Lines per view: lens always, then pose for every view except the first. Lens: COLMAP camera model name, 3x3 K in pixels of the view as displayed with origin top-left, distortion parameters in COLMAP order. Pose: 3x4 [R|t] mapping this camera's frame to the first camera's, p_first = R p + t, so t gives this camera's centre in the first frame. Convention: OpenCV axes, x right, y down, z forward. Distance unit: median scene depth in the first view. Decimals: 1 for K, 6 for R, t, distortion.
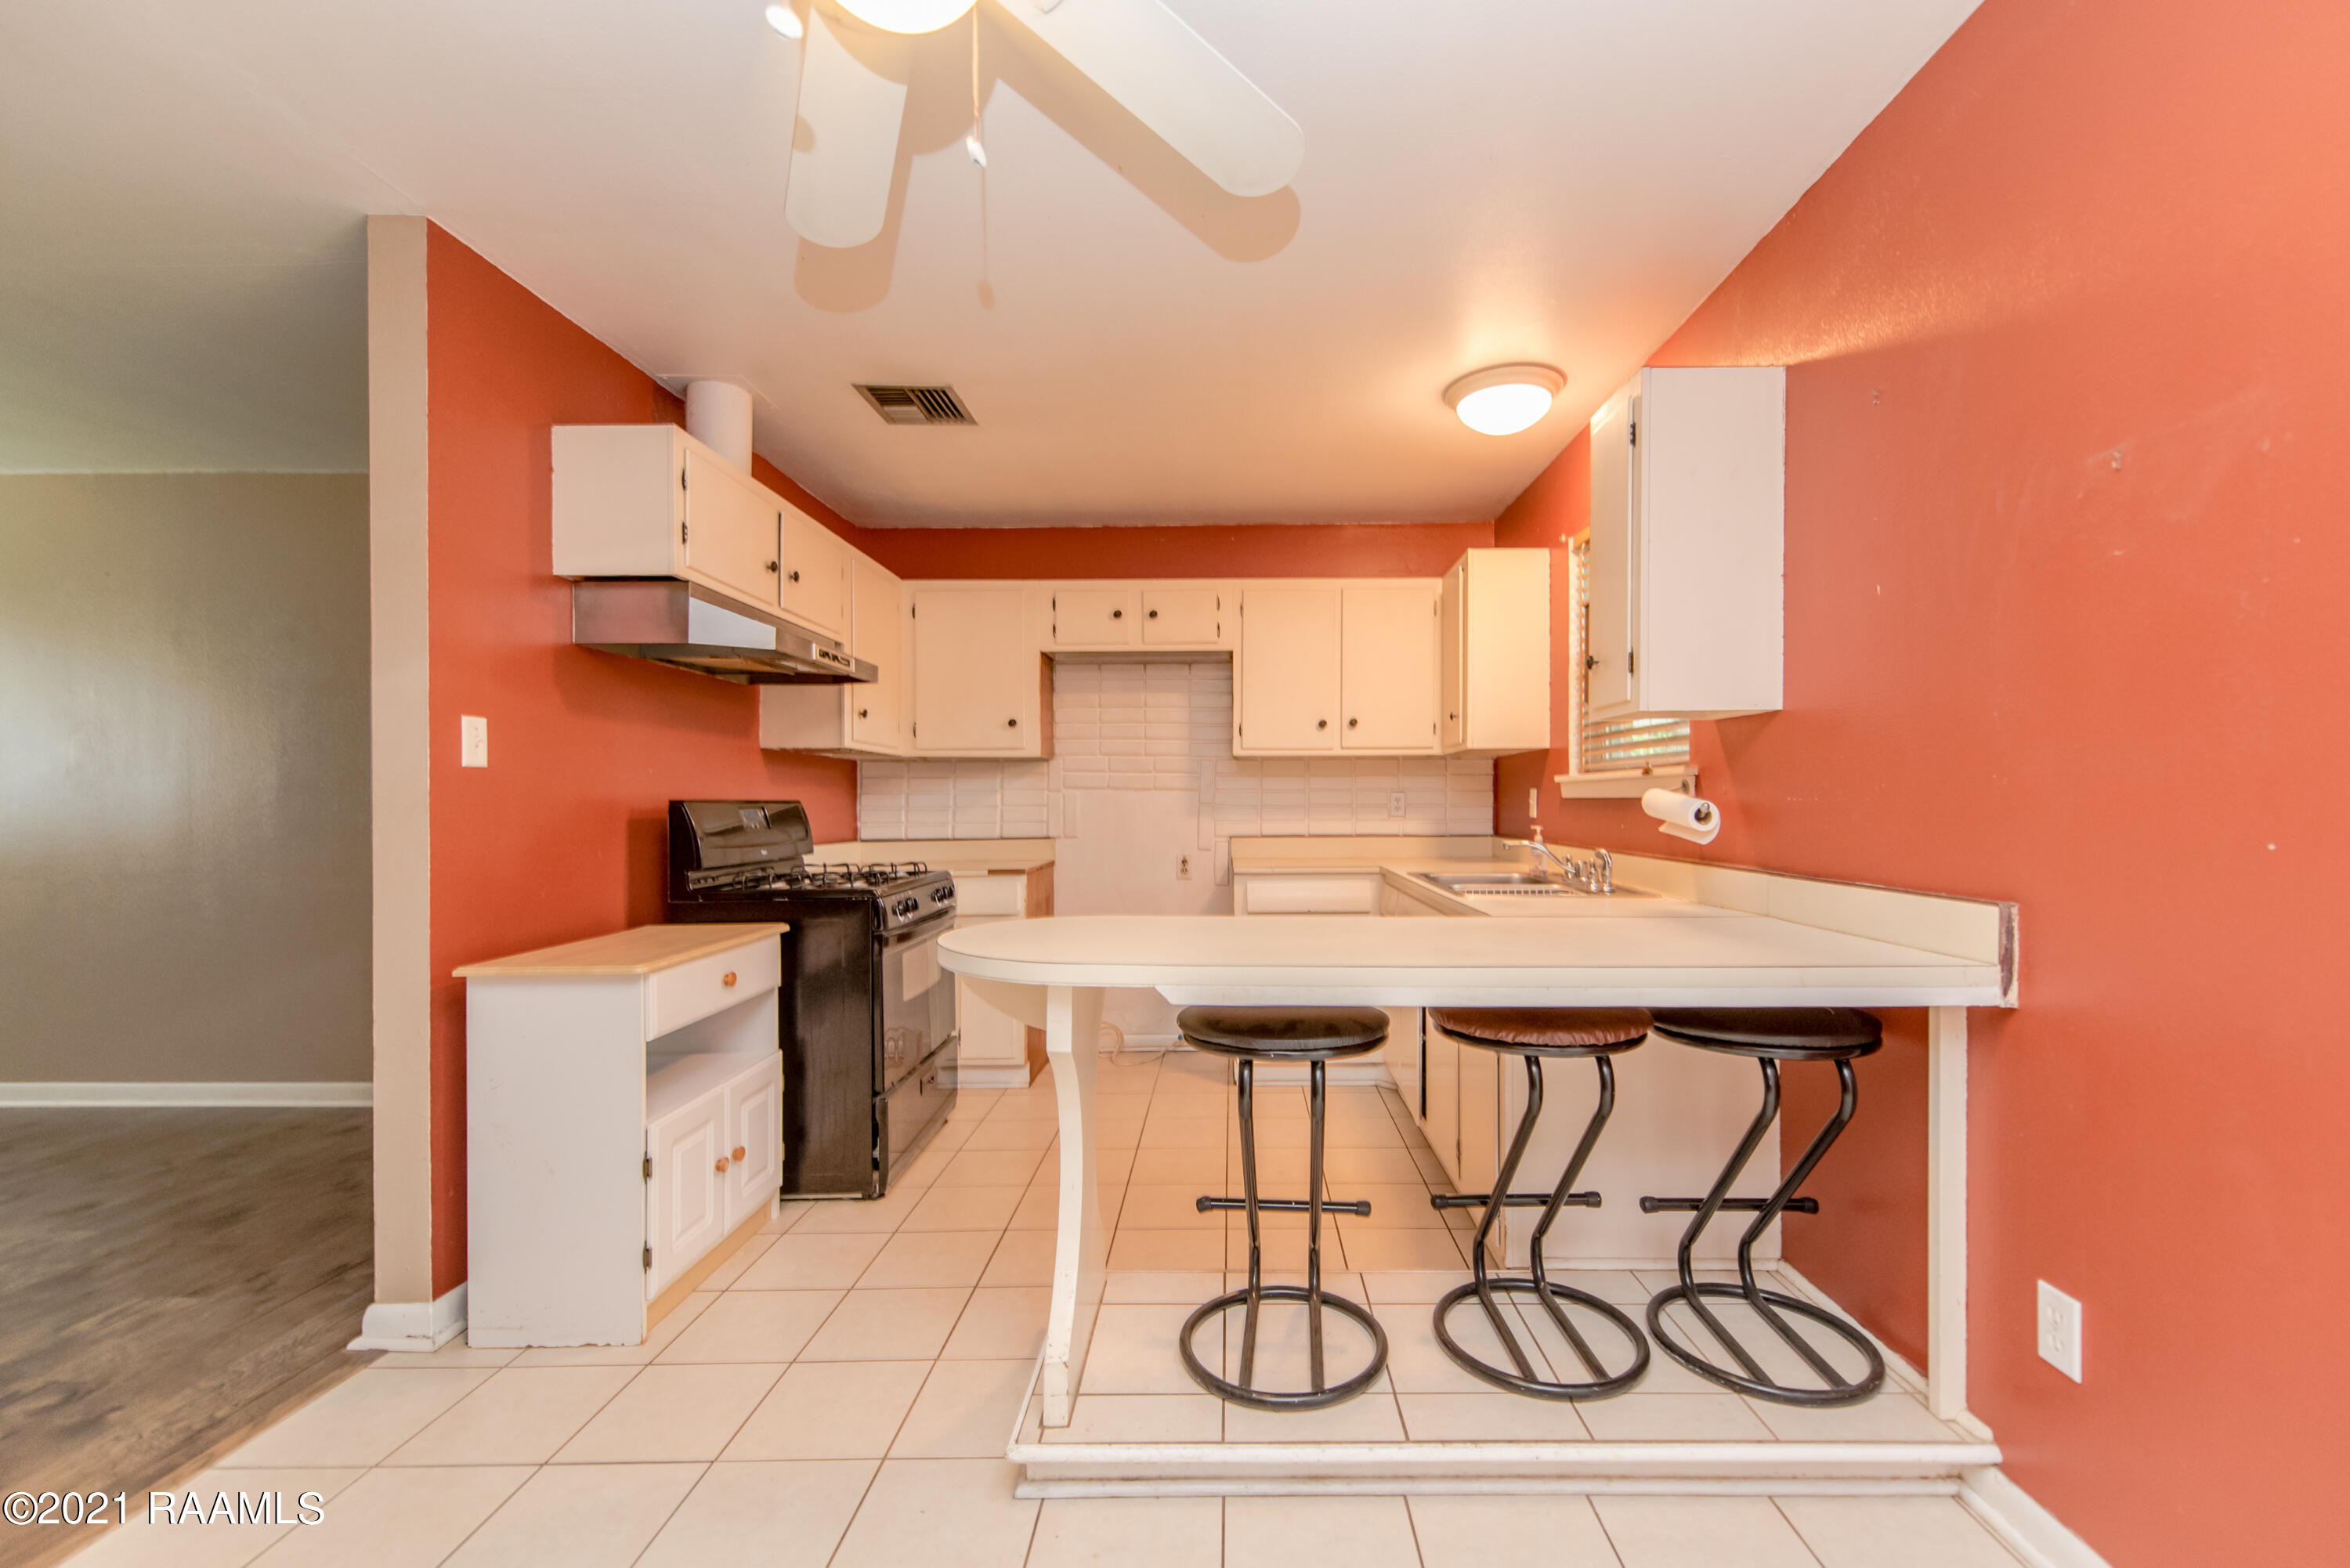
lens RADIAL K [[936.6, 0, 1223.8], [0, 936.6, 799.3], [0, 0, 1]] dist [0.010064, -0.000160]
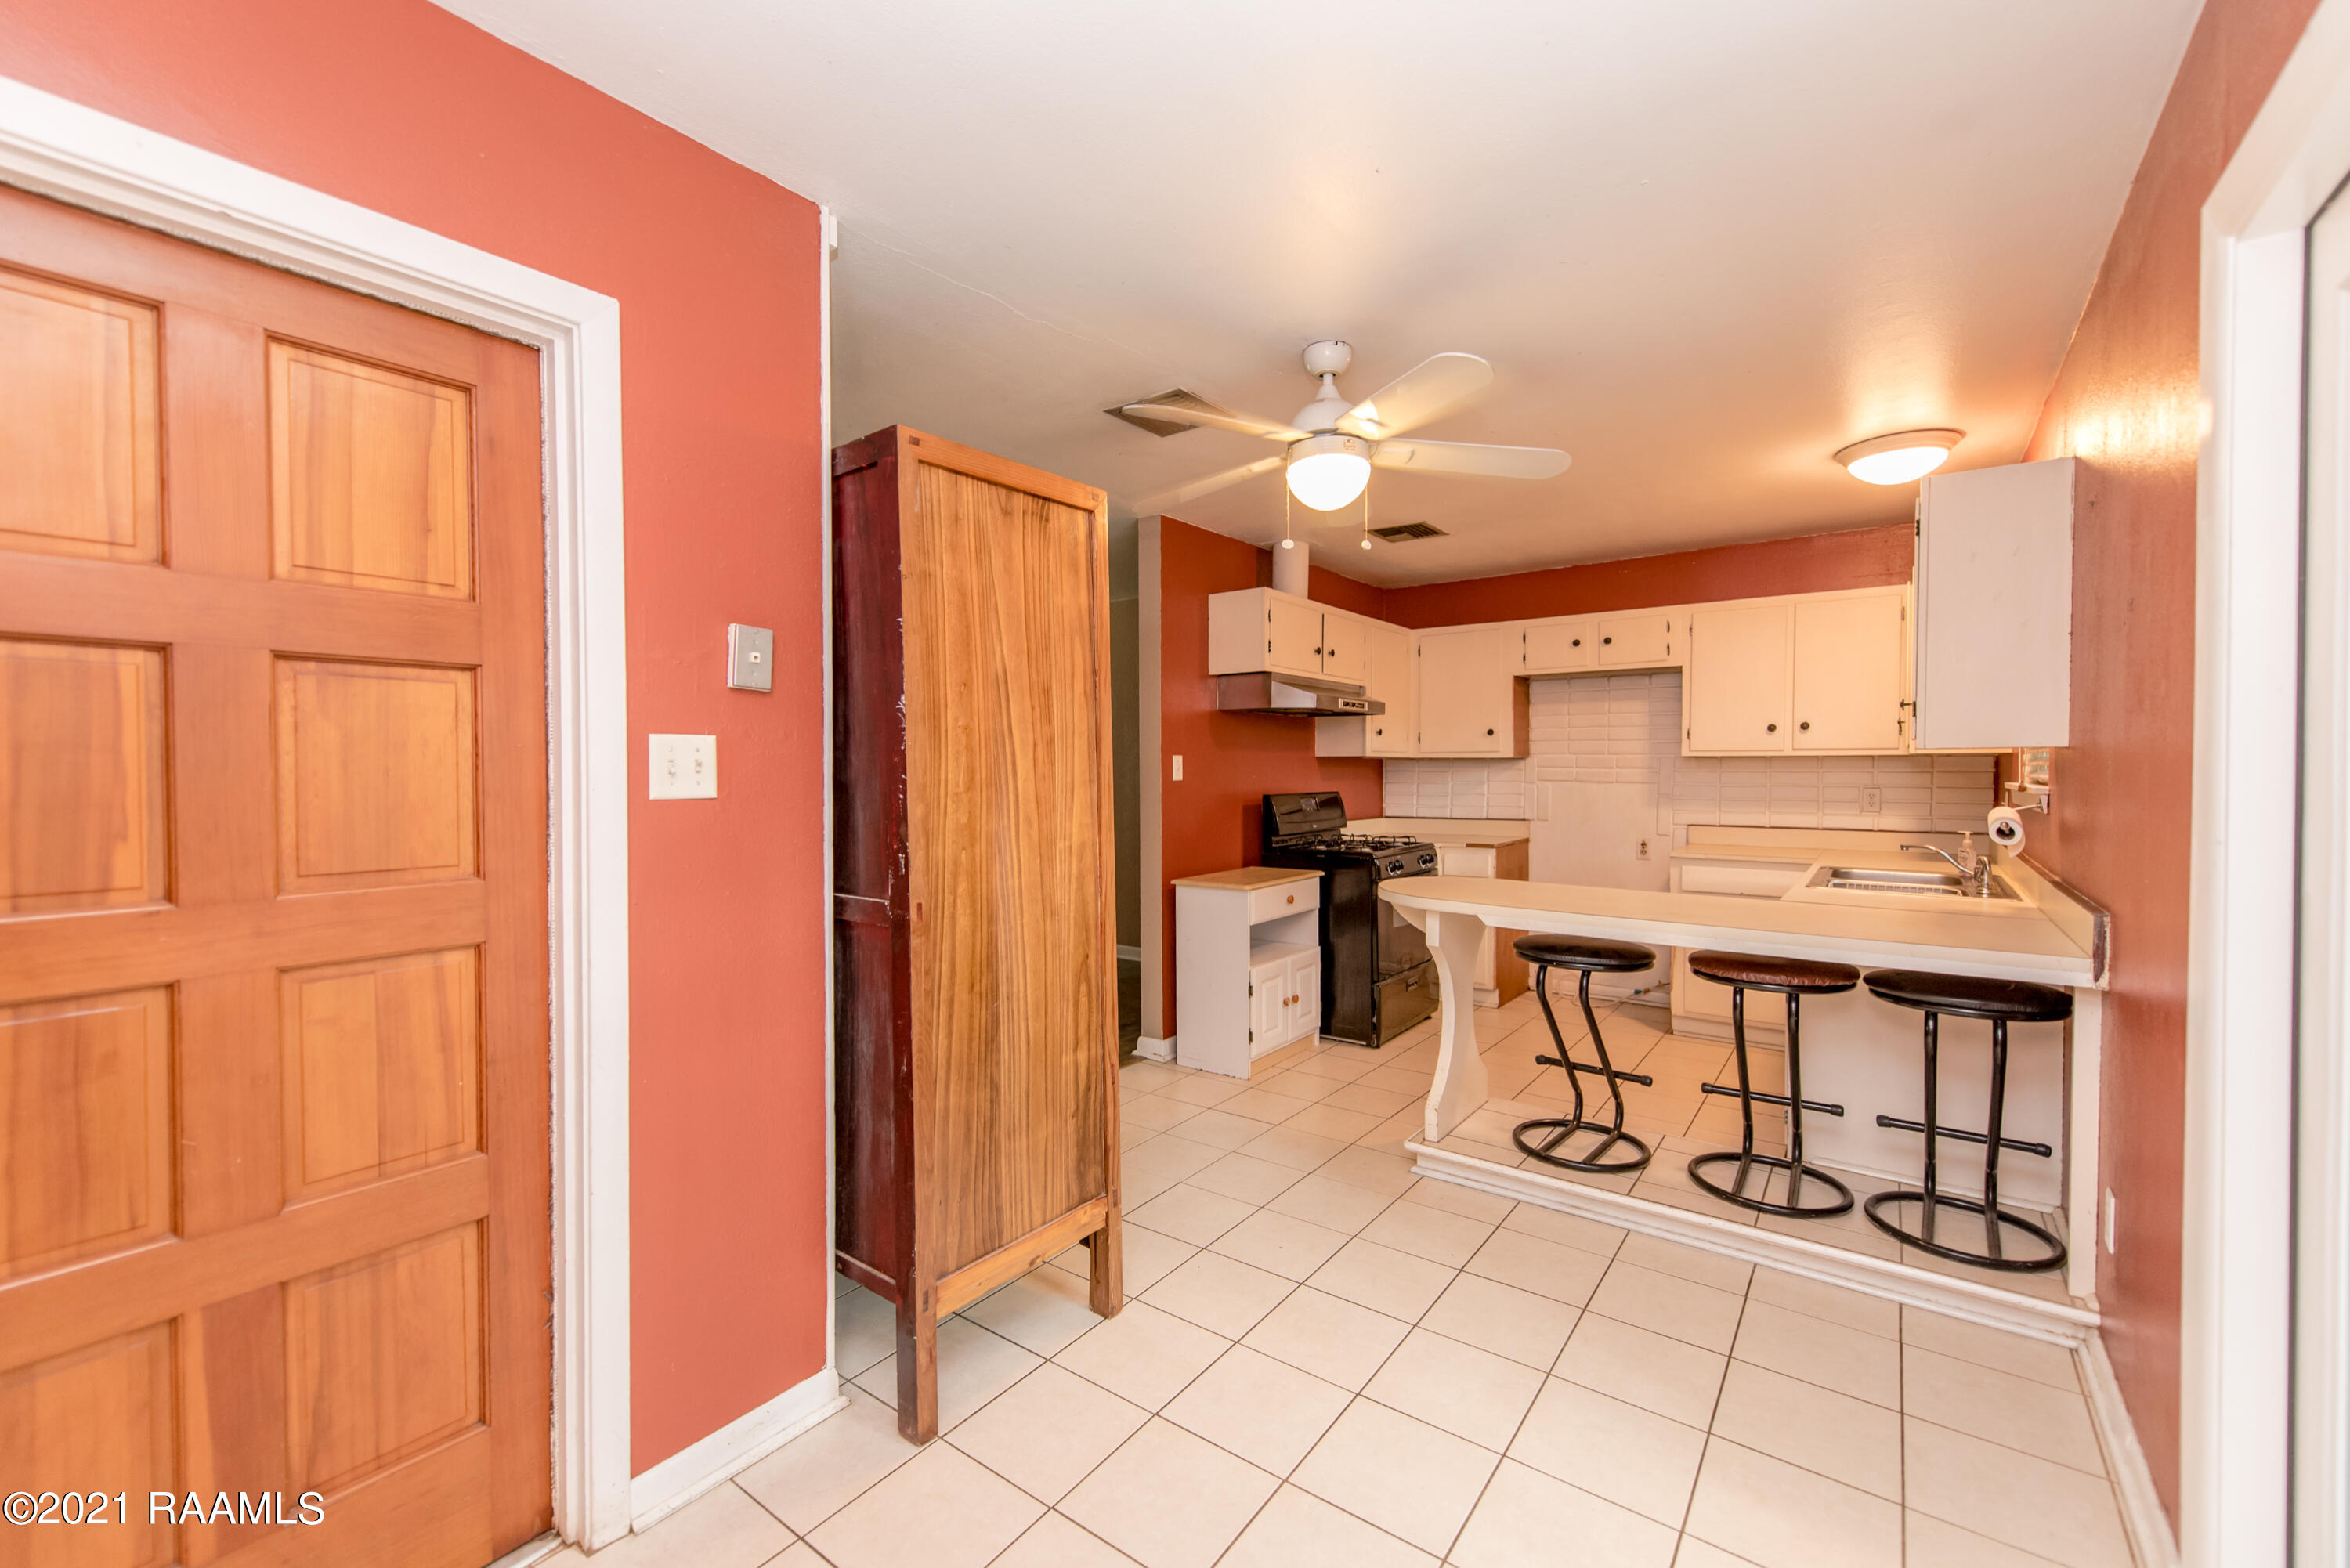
lens RADIAL K [[941.9, 0, 1175.0], [0, 941.9, 784.0], [0, 0, 1]] dist [0.016025, -0.000011]
pose [[0.802139, 0.013550, -0.596984, 0.251262], [-0.000411, 0.999755, 0.022139, -0.045859], [0.597138, -0.017514, 0.801948, -0.387795]]
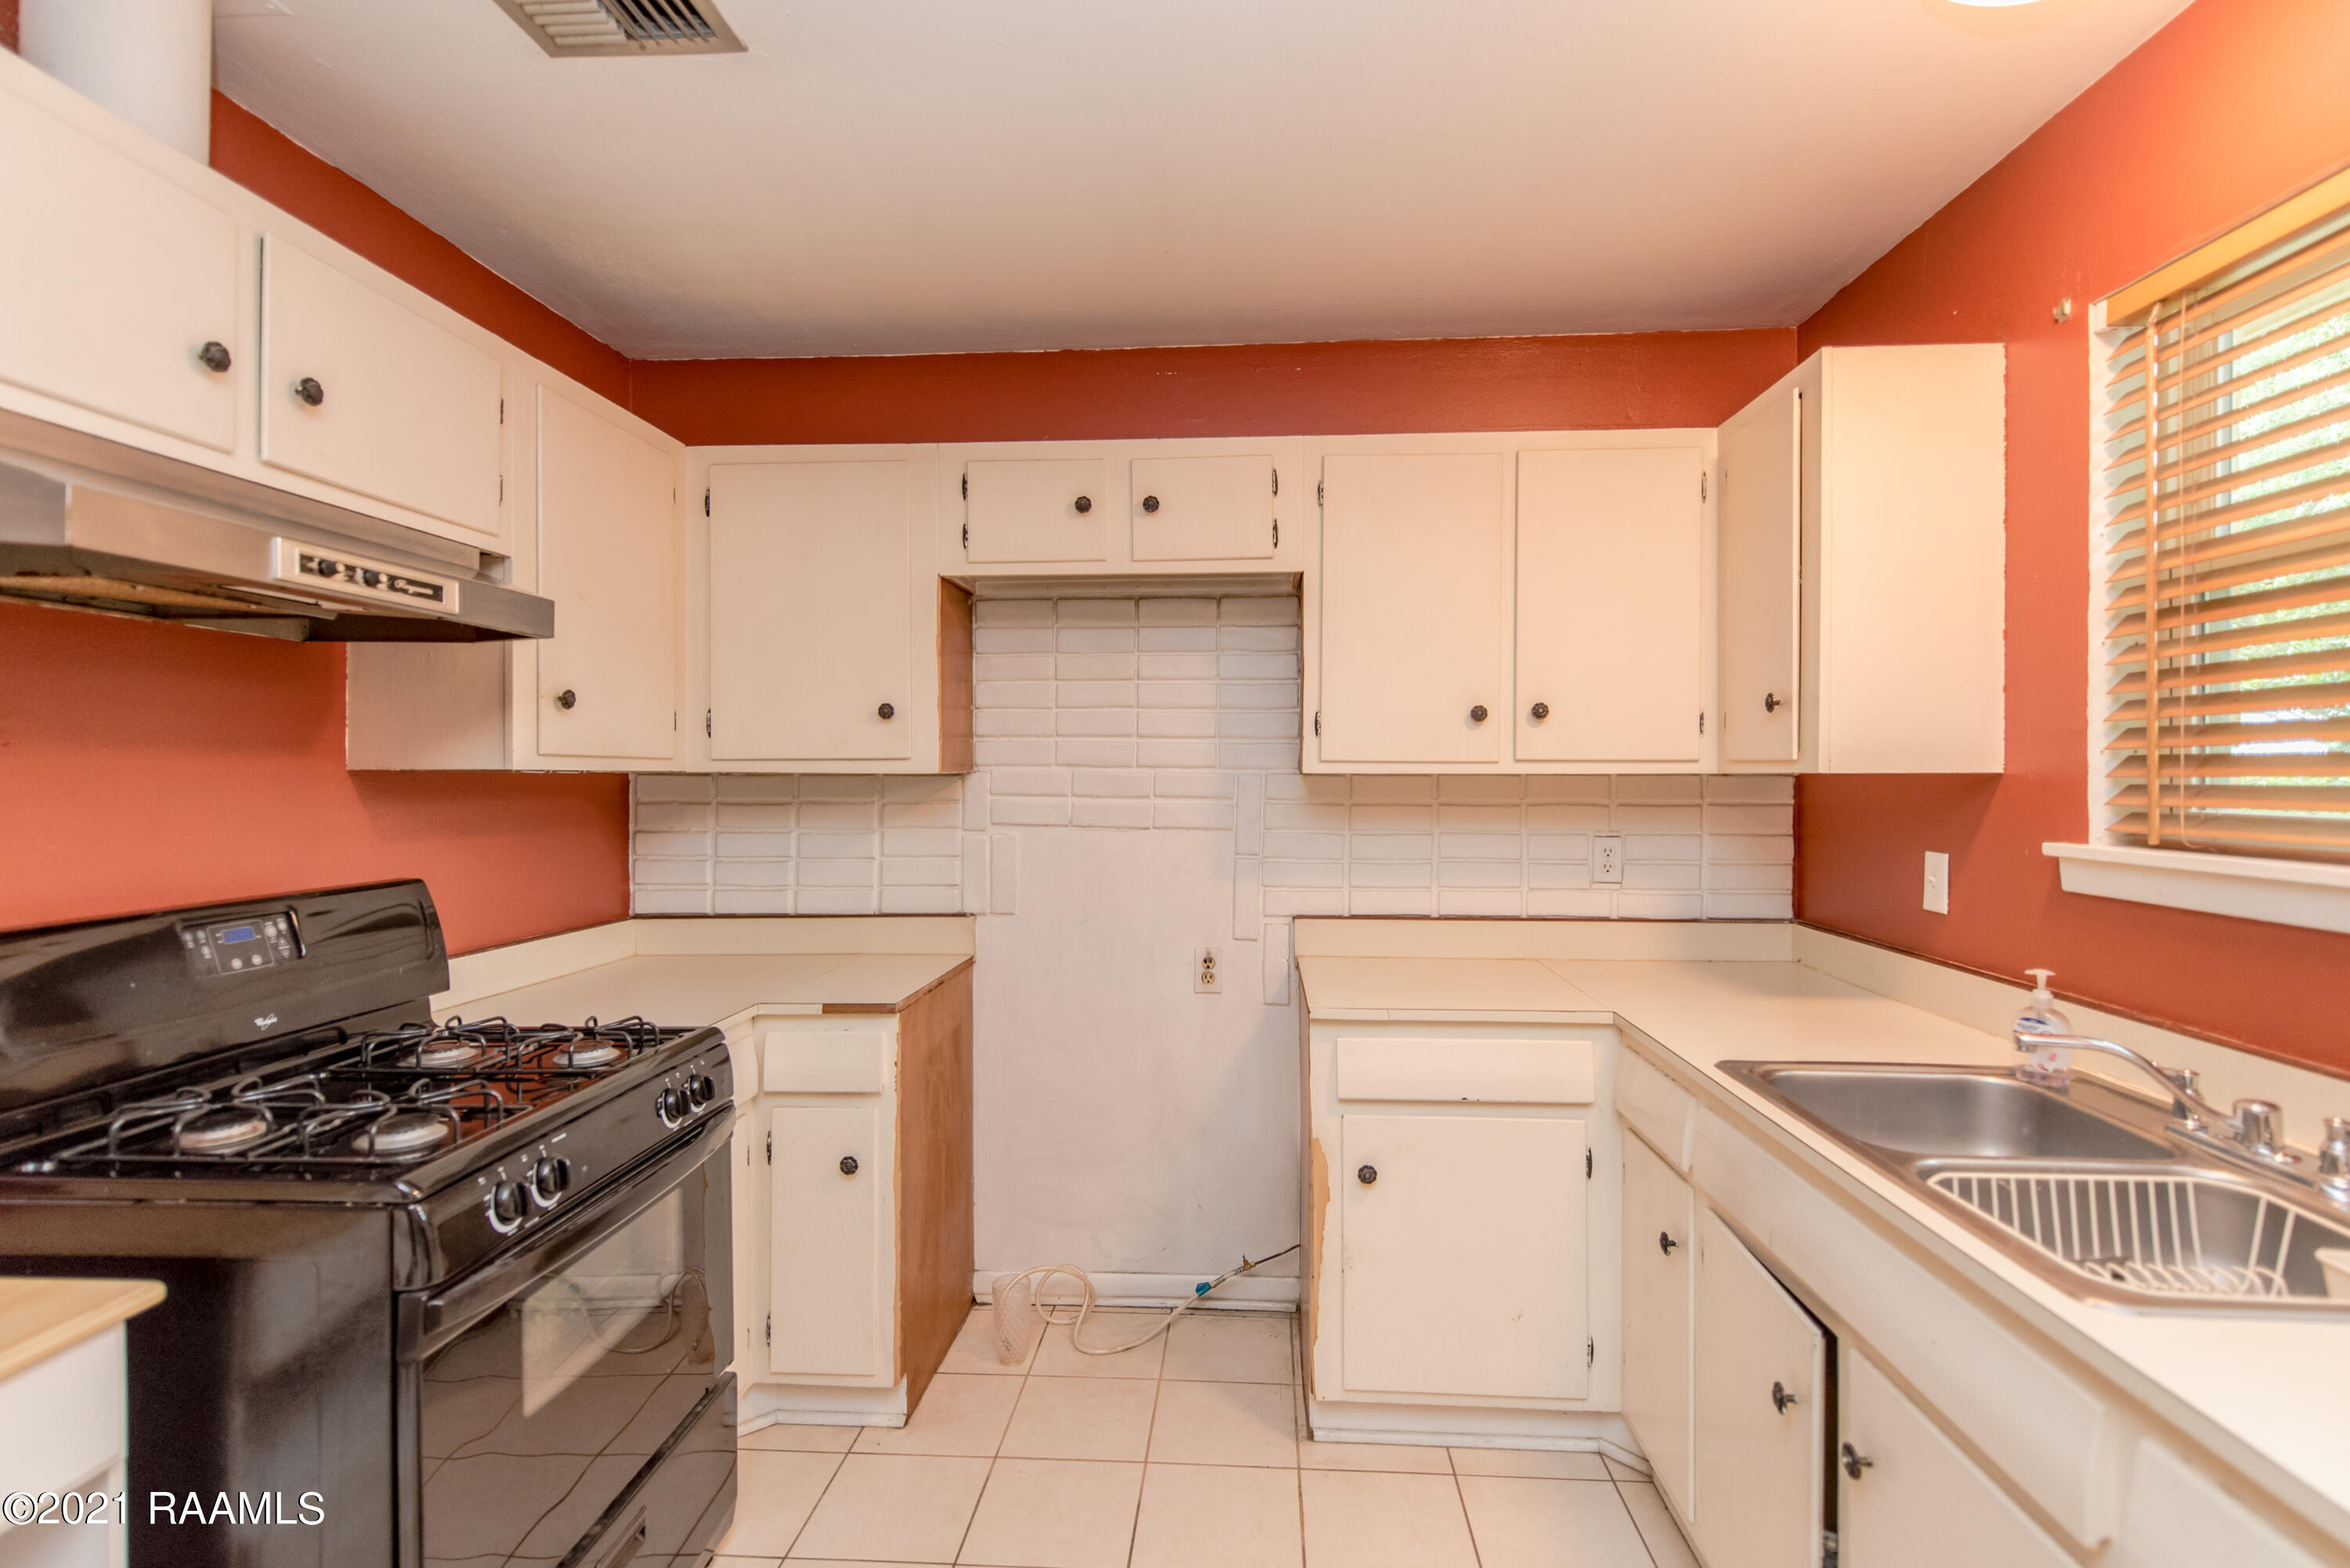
lens RADIAL K [[1101.0, 0, 1184.1], [0, 1101.0, 764.5], [0, 0, 1]] dist [-0.000104, -0.000106]
pose [[0.998307, 0.003310, -0.058073, -0.025021], [-0.003592, 0.999982, -0.004744, -0.058880], [0.058057, 0.004945, 0.998301, 0.465126]]
